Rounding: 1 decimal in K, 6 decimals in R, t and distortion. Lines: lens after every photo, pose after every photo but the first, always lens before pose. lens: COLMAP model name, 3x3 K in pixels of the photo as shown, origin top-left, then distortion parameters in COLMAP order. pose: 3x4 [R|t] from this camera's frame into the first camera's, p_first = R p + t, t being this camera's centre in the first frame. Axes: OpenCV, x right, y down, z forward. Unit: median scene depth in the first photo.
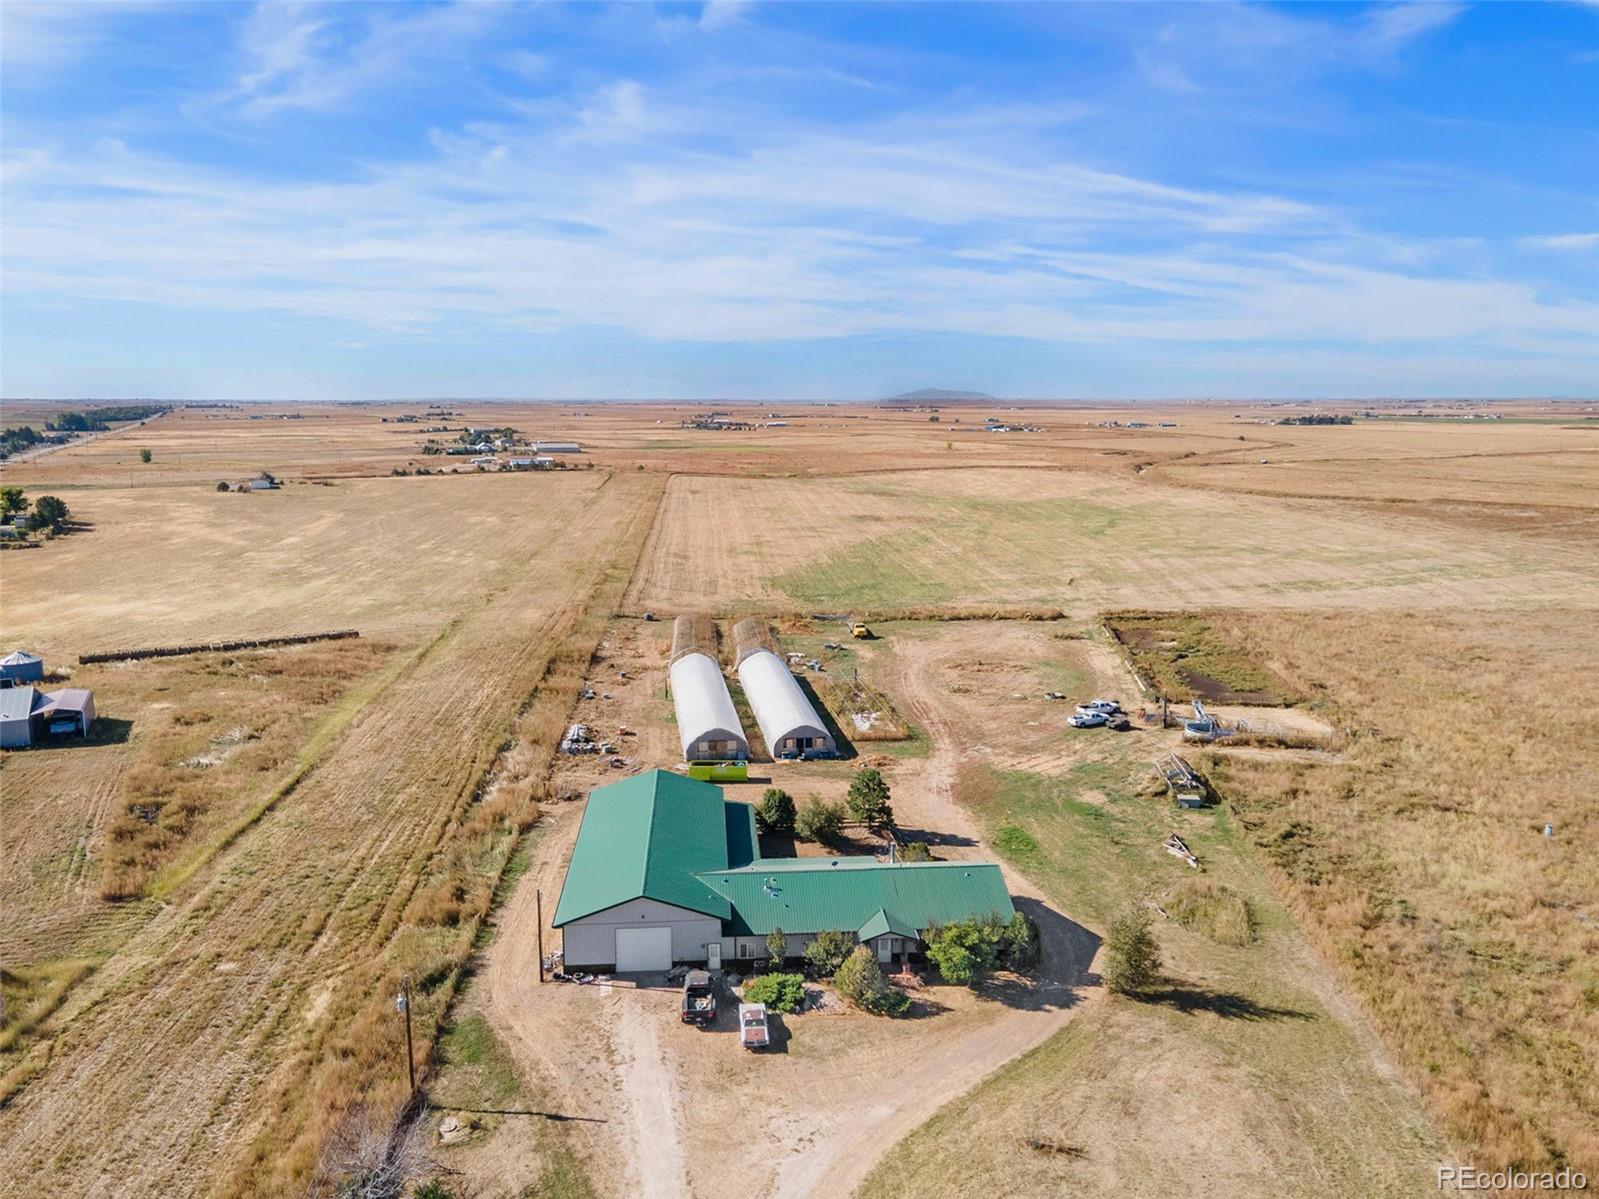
lens RADIAL K [[1187.8, 0, 799.5], [0, 1187.8, 599.5], [0, 0, 1]] dist [0.039491, 0.000149]
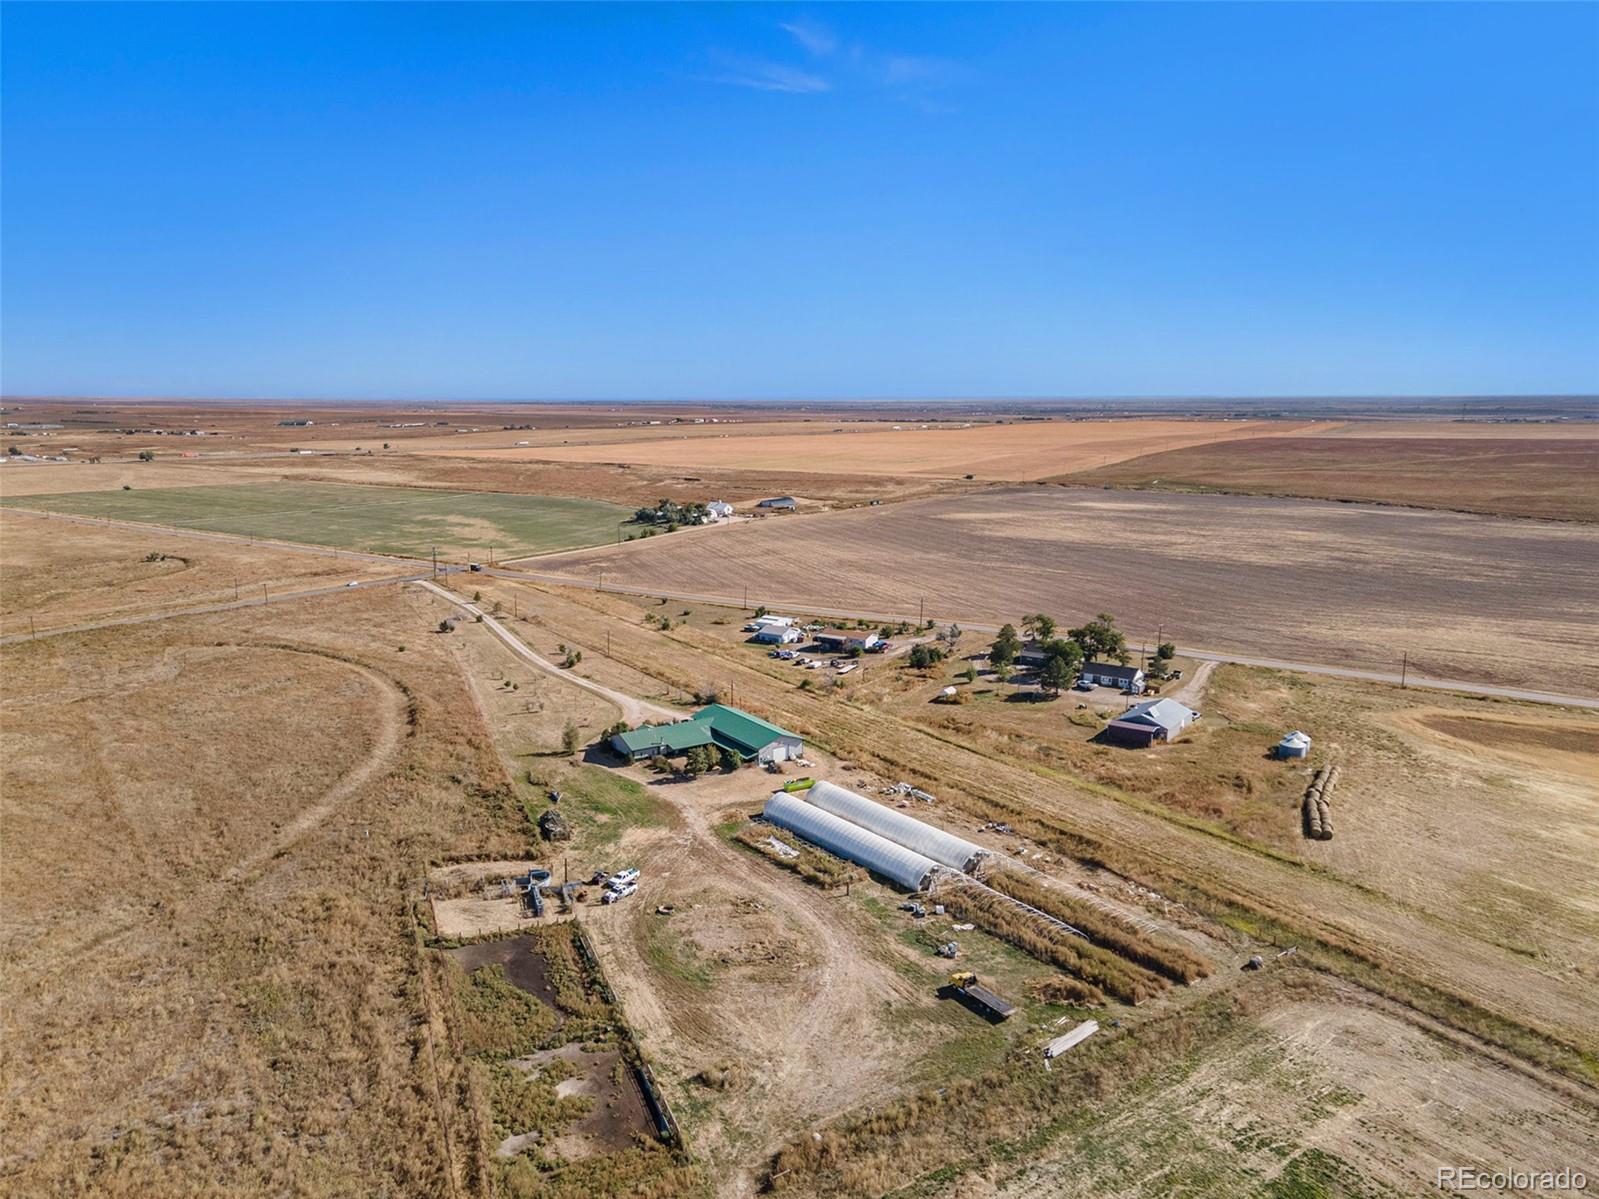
lens RADIAL K [[1187.8, 0, 799.5], [0, 1187.8, 599.5], [0, 0, 1]] dist [0.039491, 0.000149]
pose [[-0.878895, 0.088943, -0.468650, 0.794825], [-0.068433, 0.948791, 0.308404, -0.718451], [0.472081, 0.303126, -0.827801, 2.518689]]
